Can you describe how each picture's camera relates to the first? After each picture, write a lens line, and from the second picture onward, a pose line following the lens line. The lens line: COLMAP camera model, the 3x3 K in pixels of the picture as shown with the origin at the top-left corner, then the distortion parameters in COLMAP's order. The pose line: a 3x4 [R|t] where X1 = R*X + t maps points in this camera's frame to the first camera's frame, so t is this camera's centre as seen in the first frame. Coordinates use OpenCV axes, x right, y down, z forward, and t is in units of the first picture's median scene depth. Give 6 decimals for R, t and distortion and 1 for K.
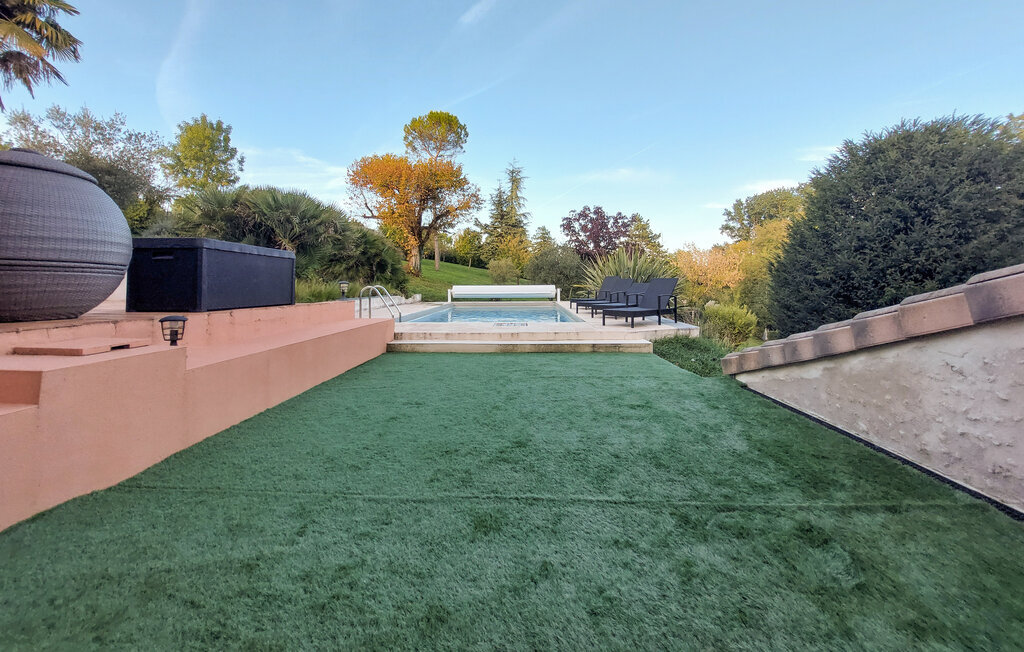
lens RADIAL K [[409.1, 0, 503.3], [0, 409.1, 274.5], [0, 0, 1]] dist [-0.011415, -0.000307]
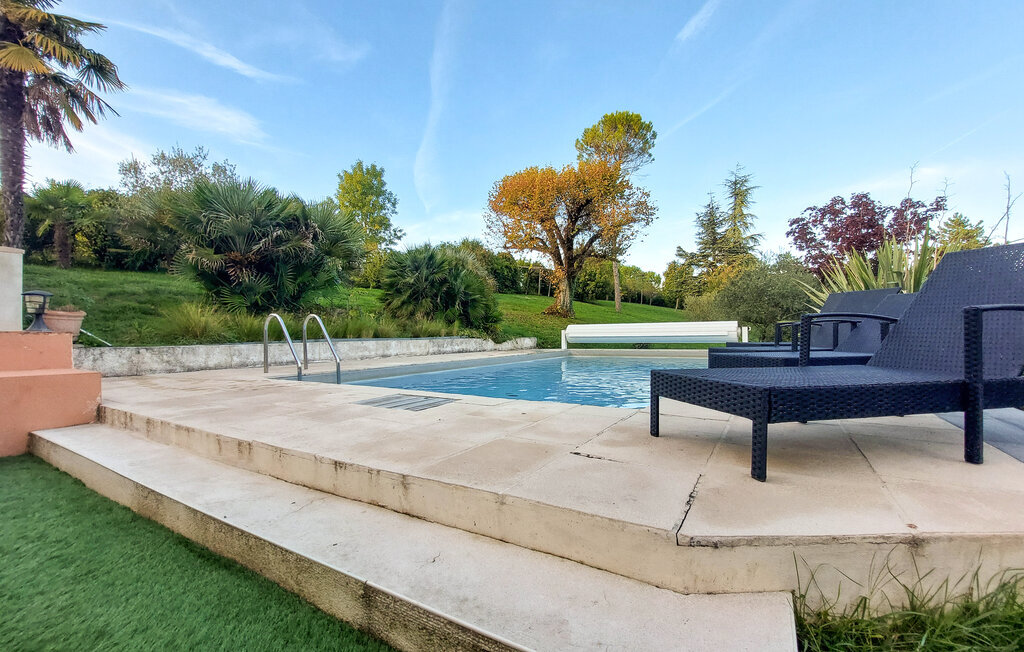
lens RADIAL K [[428.3, 0, 506.3], [0, 428.3, 335.7], [0, 0, 1]] dist [-0.012998, -0.000233]
pose [[0.873075, -0.001251, -0.487584, 0.081865], [0.015332, 0.999573, 0.024889, 0.015943], [0.487345, -0.029206, 0.872721, 0.205389]]
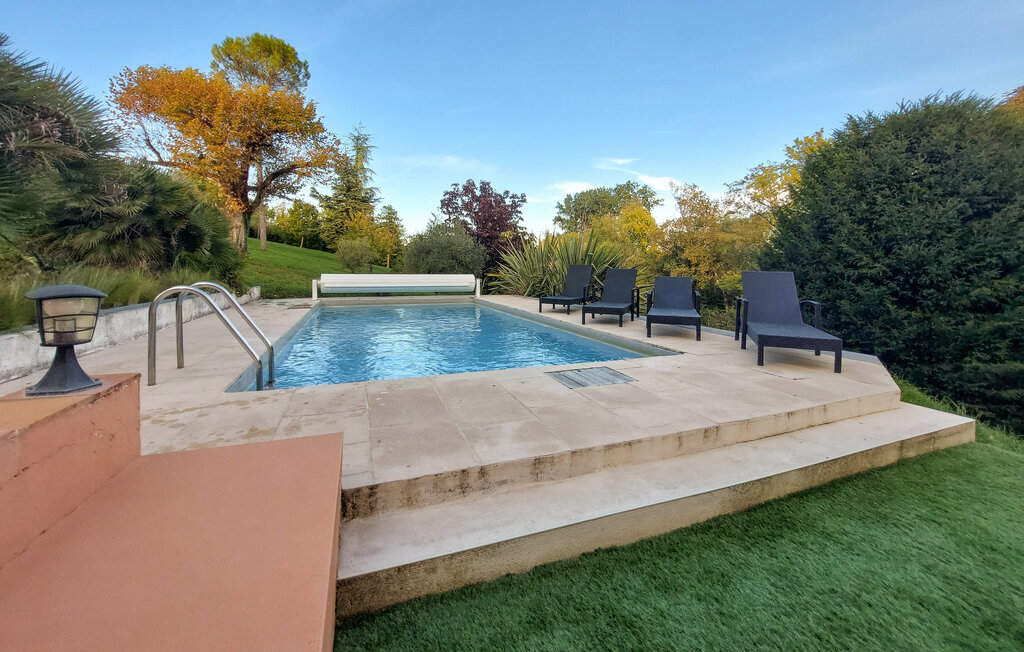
lens RADIAL K [[409.1, 0, 503.3], [0, 409.1, 274.5], [0, 0, 1]] dist [-0.011415, -0.000307]
pose [[0.919448, 0.007698, 0.393136, -0.068858], [-0.022154, 0.999234, 0.032247, 0.000434], [-0.392587, -0.038359, 0.918915, 0.184879]]
